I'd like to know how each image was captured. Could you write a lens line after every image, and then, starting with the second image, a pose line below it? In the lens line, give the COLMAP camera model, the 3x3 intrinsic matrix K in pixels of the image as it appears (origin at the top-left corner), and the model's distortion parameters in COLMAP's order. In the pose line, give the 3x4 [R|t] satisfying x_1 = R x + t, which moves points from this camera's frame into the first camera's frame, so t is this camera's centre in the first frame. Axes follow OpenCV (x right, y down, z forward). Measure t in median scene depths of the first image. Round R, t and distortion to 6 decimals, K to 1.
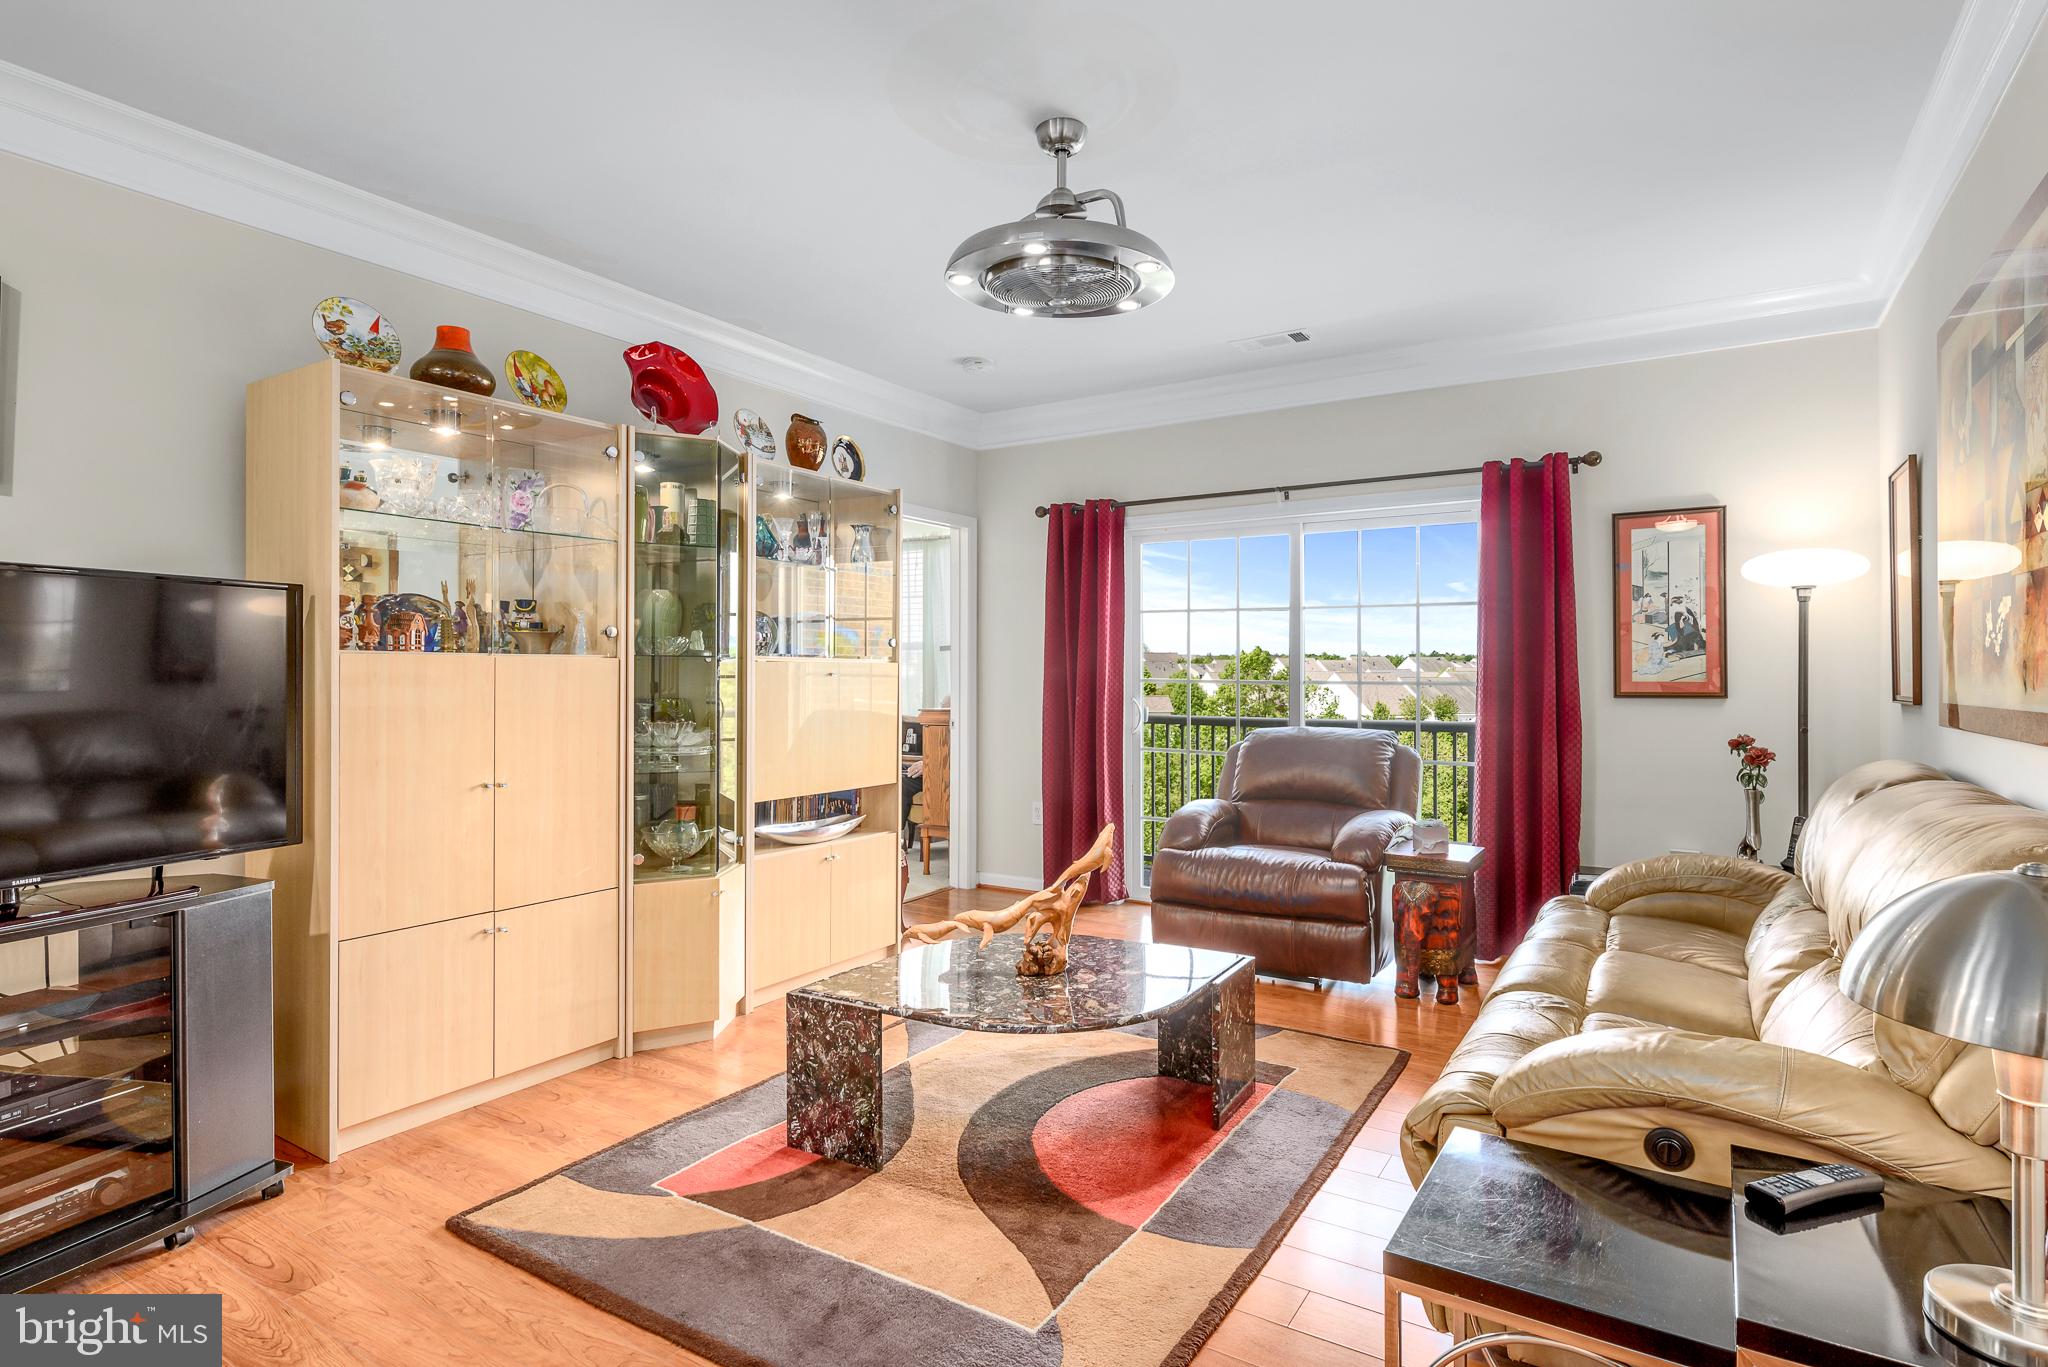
lens RADIAL K [[1028.5, 0, 1035.5], [0, 1028.5, 673.8], [0, 0, 1]] dist [0.002344, -0.001737]
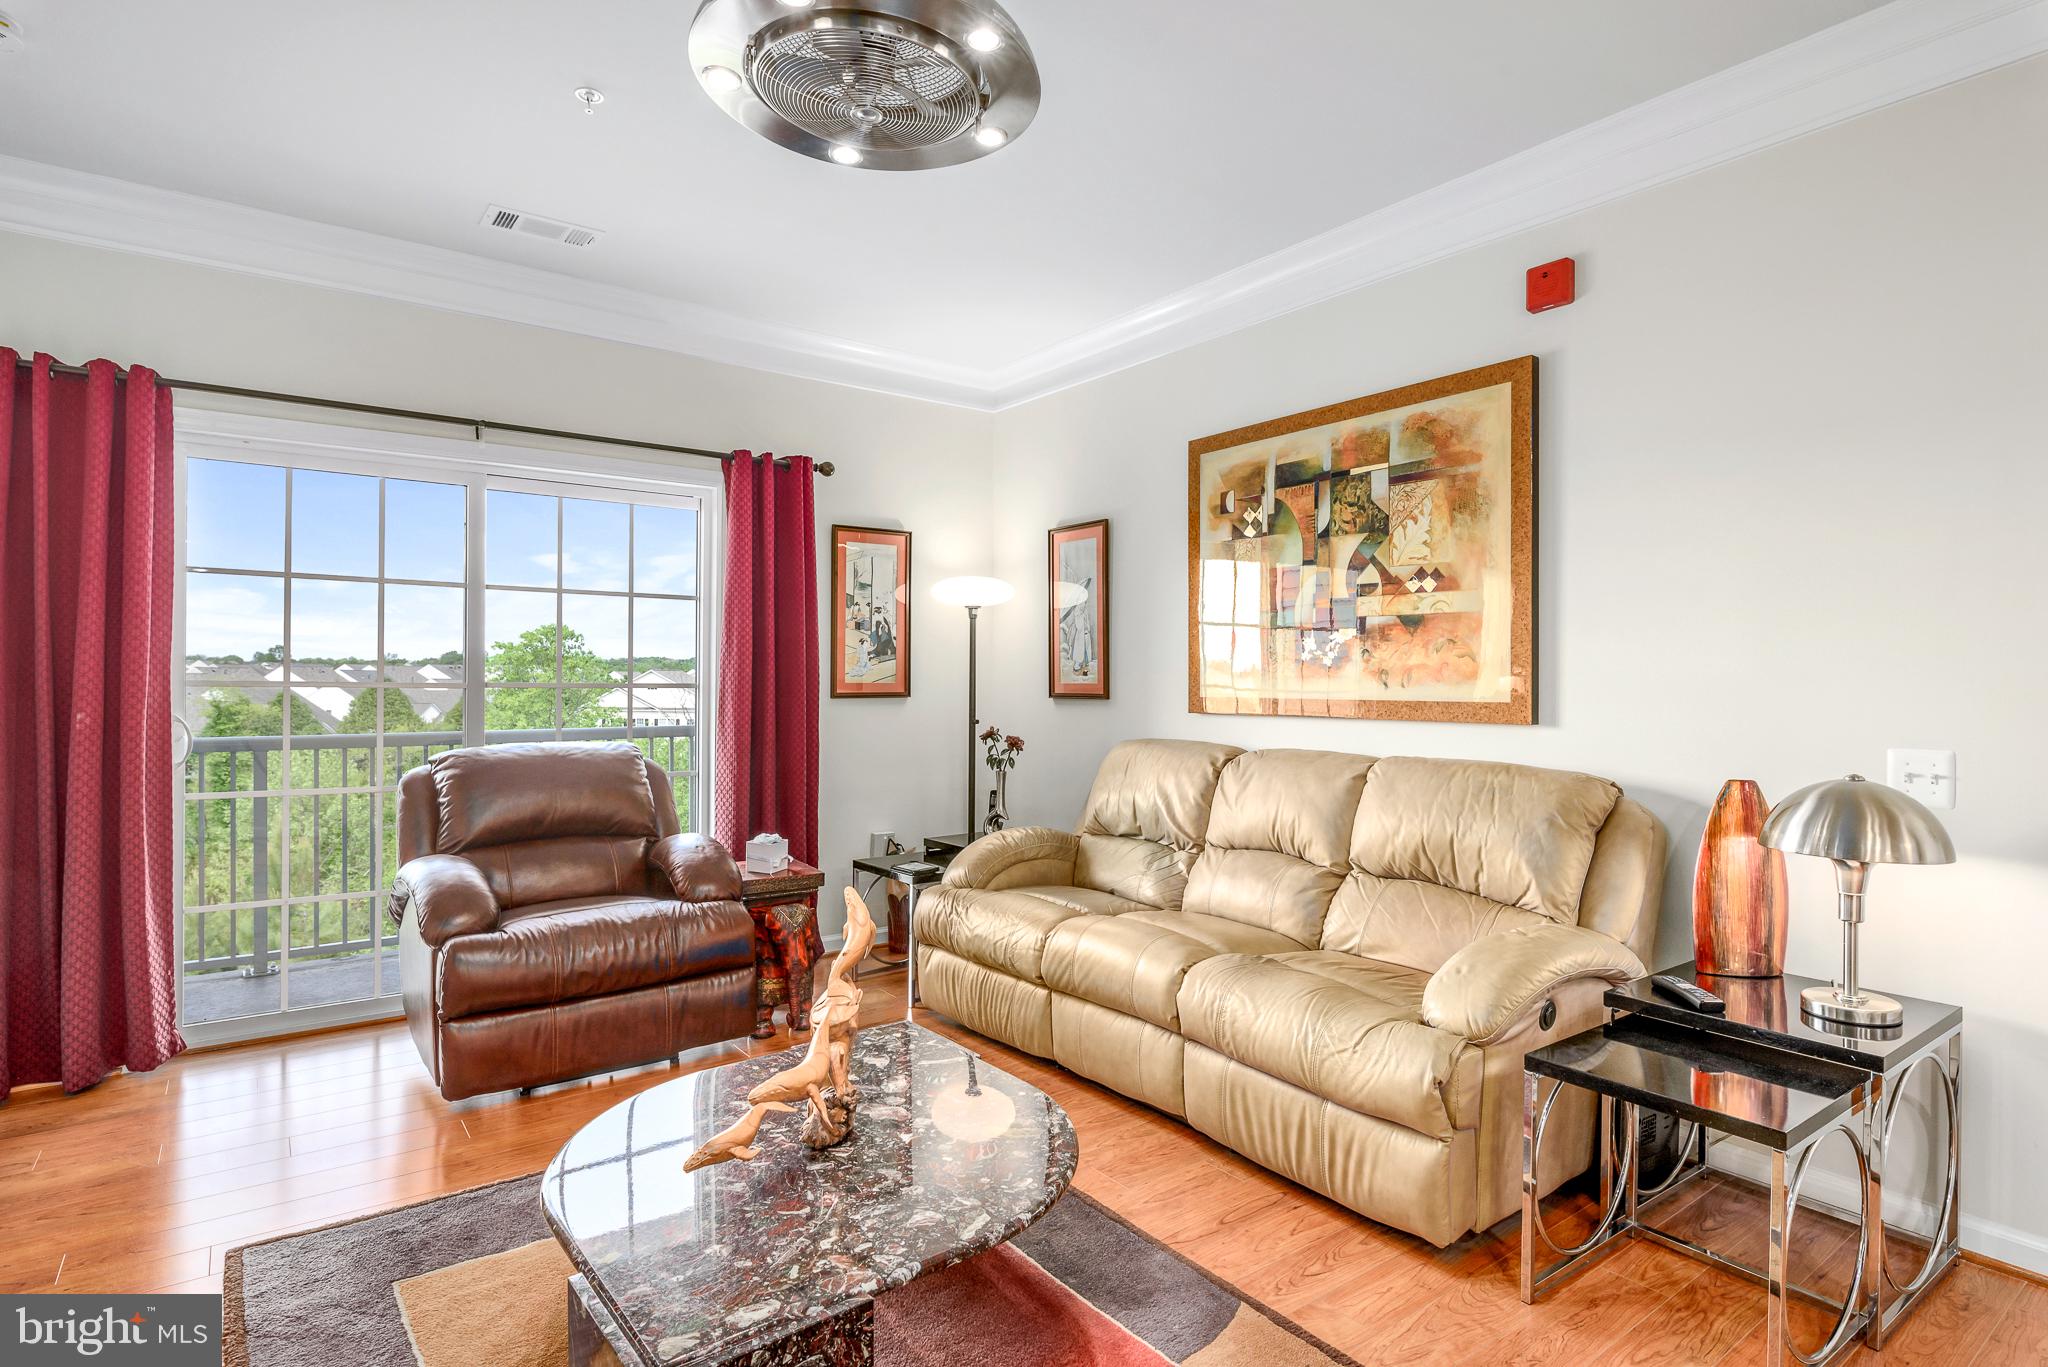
lens RADIAL K [[1067.6, 0, 1024.5], [0, 1067.6, 680.2], [0, 0, 1]] dist [-0.003662, -0.001231]
pose [[0.350820, -0.000939, 0.936442, -0.406032], [-0.002498, 0.999995, 0.001938, 0.001945], [-0.936440, -0.003019, 0.350816, 0.441792]]
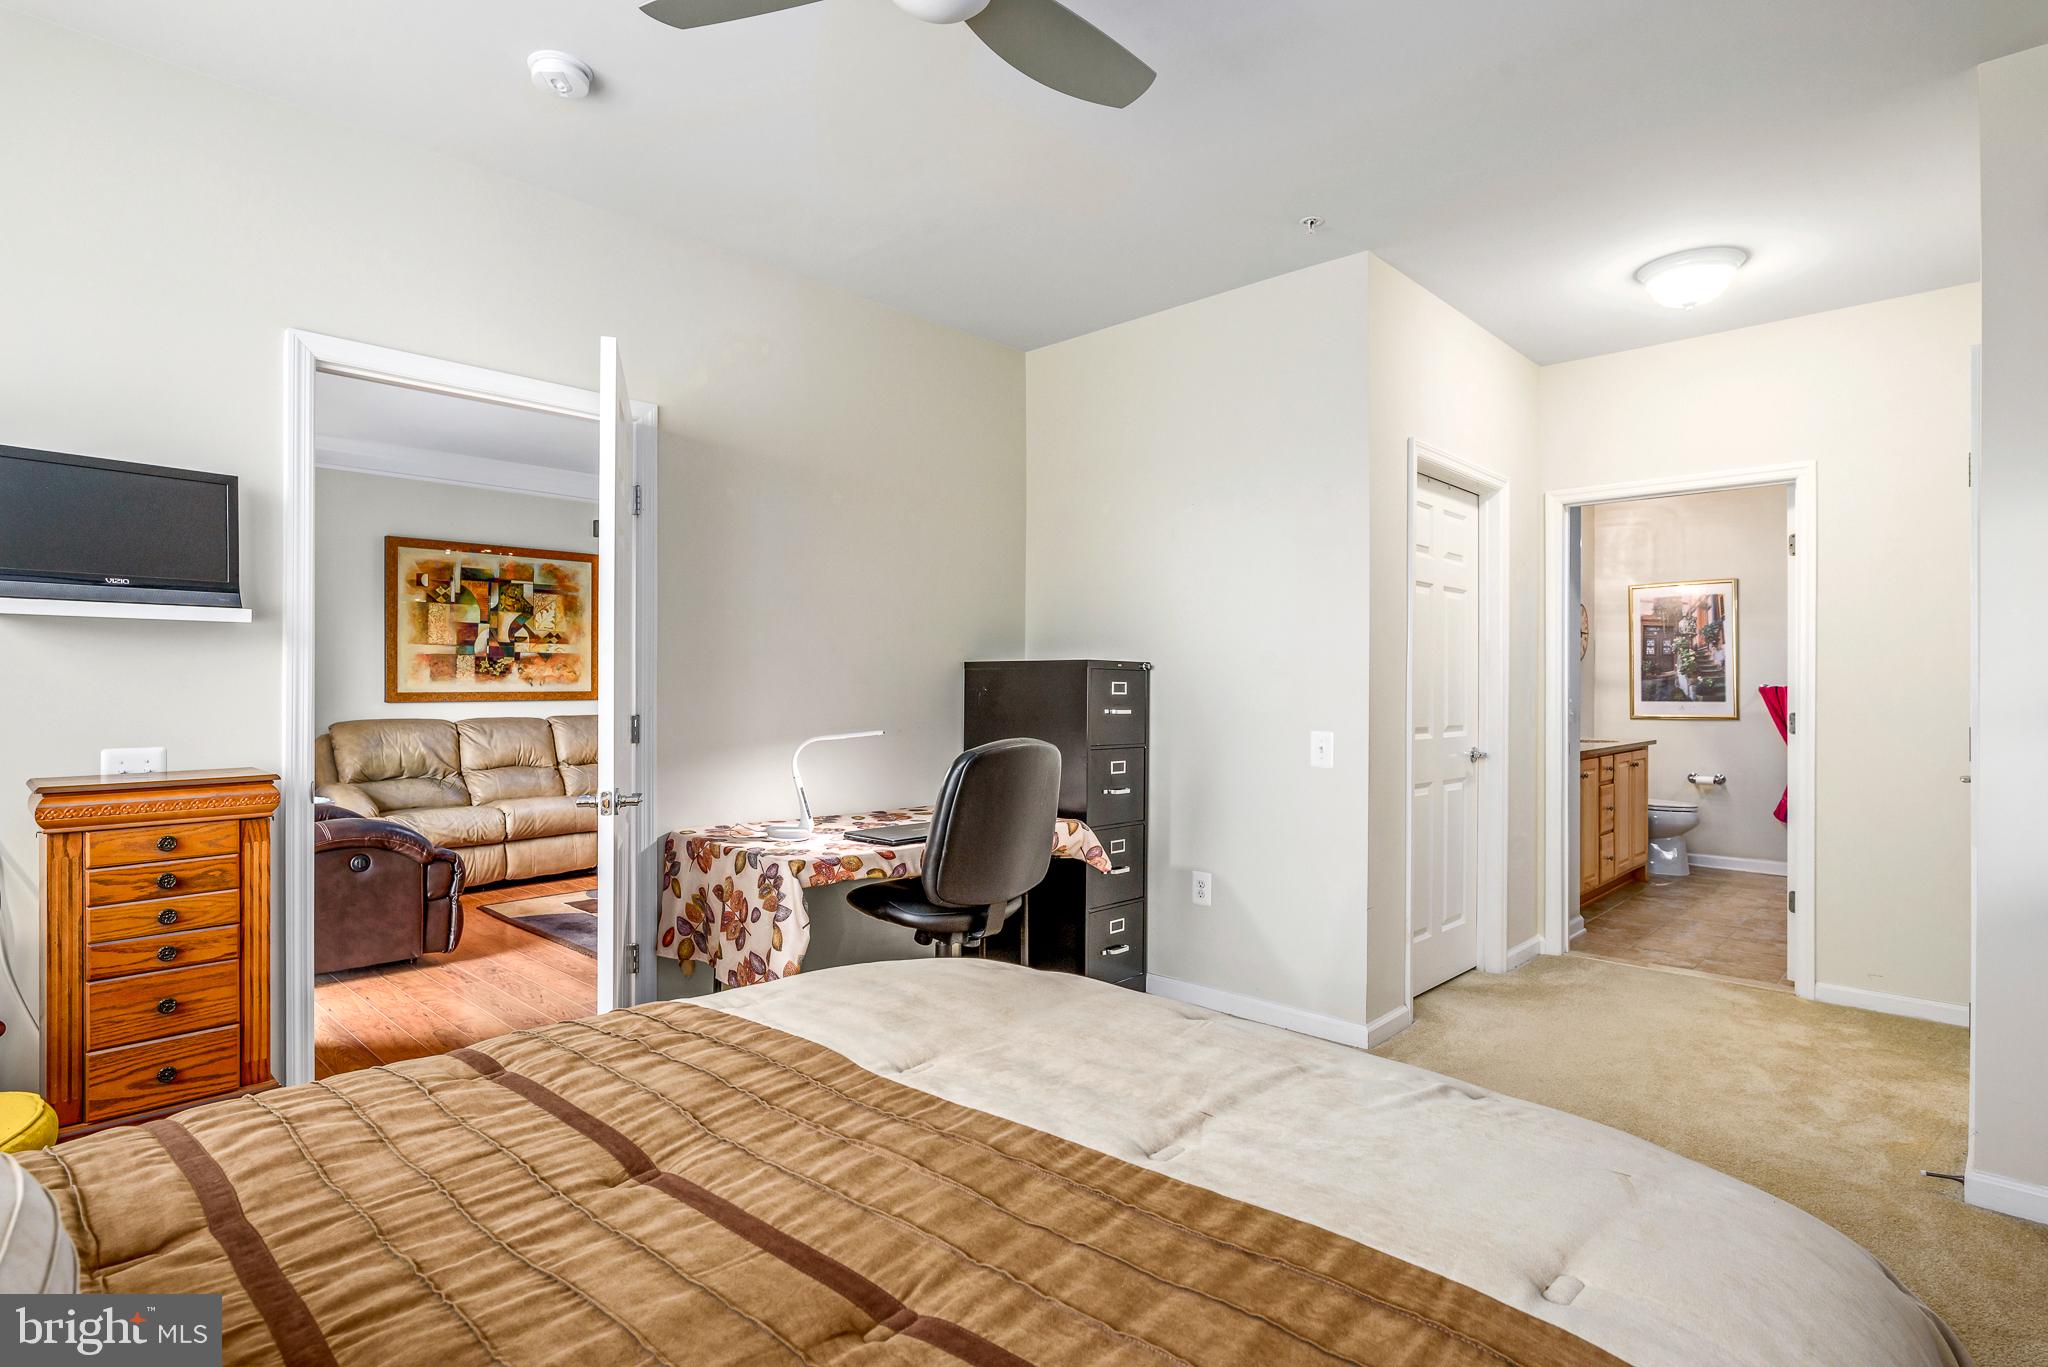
lens RADIAL K [[1028.5, 0, 1026.5], [0, 1028.5, 682.6], [0, 0, 1]] dist [0.002344, -0.001737]
pose [[-0.986672, -0.007982, 0.162525, -0.627407], [-0.007210, 0.999960, 0.005340, -0.011934], [-0.162561, 0.004097, -0.986690, 2.009377]]
